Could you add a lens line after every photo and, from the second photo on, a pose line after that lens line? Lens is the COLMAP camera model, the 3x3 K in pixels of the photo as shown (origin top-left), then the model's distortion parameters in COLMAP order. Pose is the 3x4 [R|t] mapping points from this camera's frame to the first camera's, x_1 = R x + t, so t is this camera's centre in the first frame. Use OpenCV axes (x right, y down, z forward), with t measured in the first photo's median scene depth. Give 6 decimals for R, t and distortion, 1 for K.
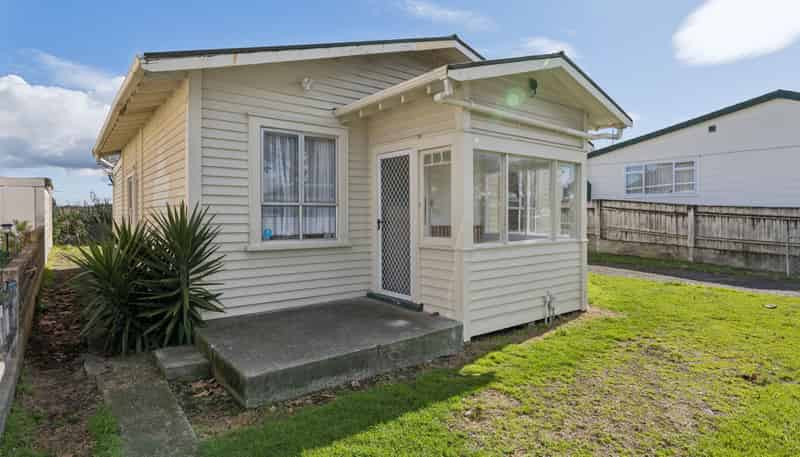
lens RADIAL K [[432.2, 0, 401.0], [0, 432.2, 220.7], [0, 0, 1]] dist [-0.003124, 0.000602]
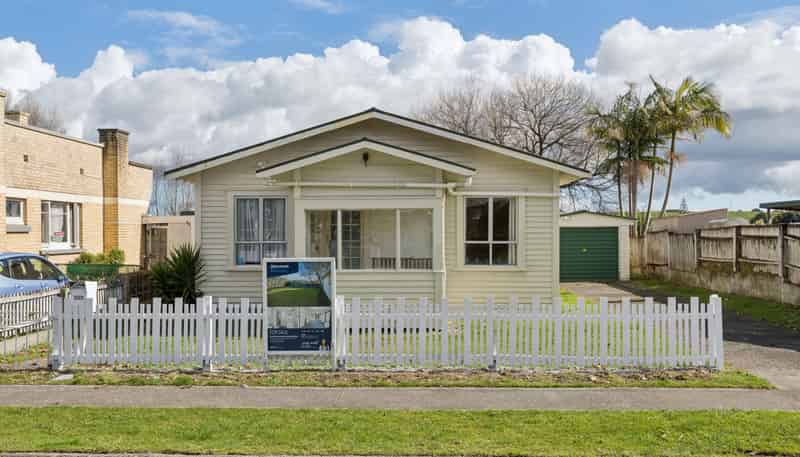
lens RADIAL K [[791.7, 0, 401.2], [0, 791.7, 231.5], [0, 0, 1]] dist [-0.011827, 0.000000]
pose [[0.757476, -0.003555, -0.652854, 2.020327], [-0.006589, 0.999893, -0.013090, -0.043149], [0.652830, 0.014217, 0.757371, -0.834732]]
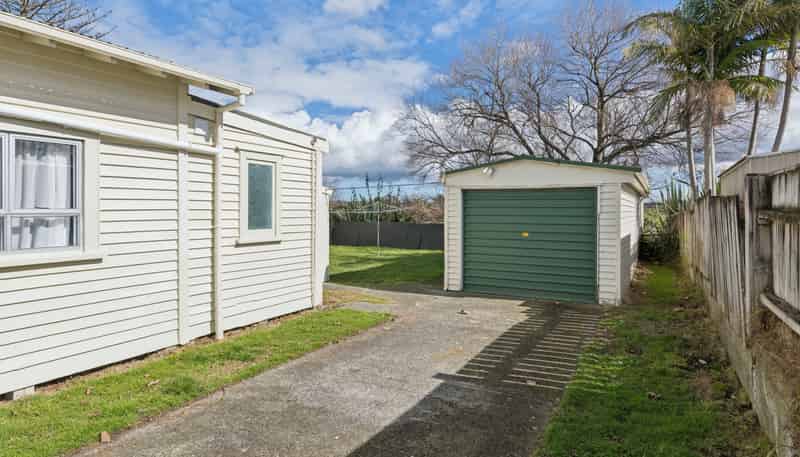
lens RADIAL K [[476.6, 0, 399.1], [0, 476.6, 207.5], [0, 0, 1]] dist [-0.002314, -0.000415]
pose [[0.401700, -0.002111, -0.915769, 0.879069], [-0.027941, 0.999504, -0.014560, -0.051043], [0.915345, 0.031436, 0.401442, 2.632065]]
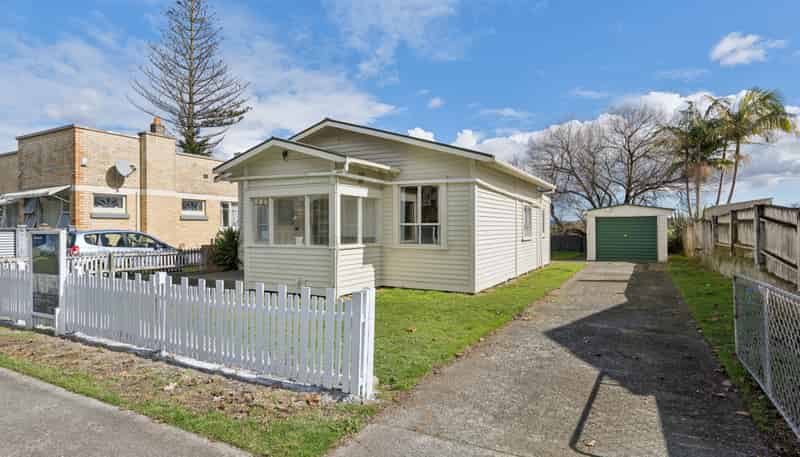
lens RADIAL K [[432.2, 0, 399.6], [0, 432.2, 226.5], [0, 0, 1]] dist [-0.003124, 0.000602]
pose [[0.388798, -0.003444, -0.921317, 2.033354], [-0.013174, 0.999870, -0.009297, -0.016993], [0.921229, 0.015752, 0.388702, 0.744109]]
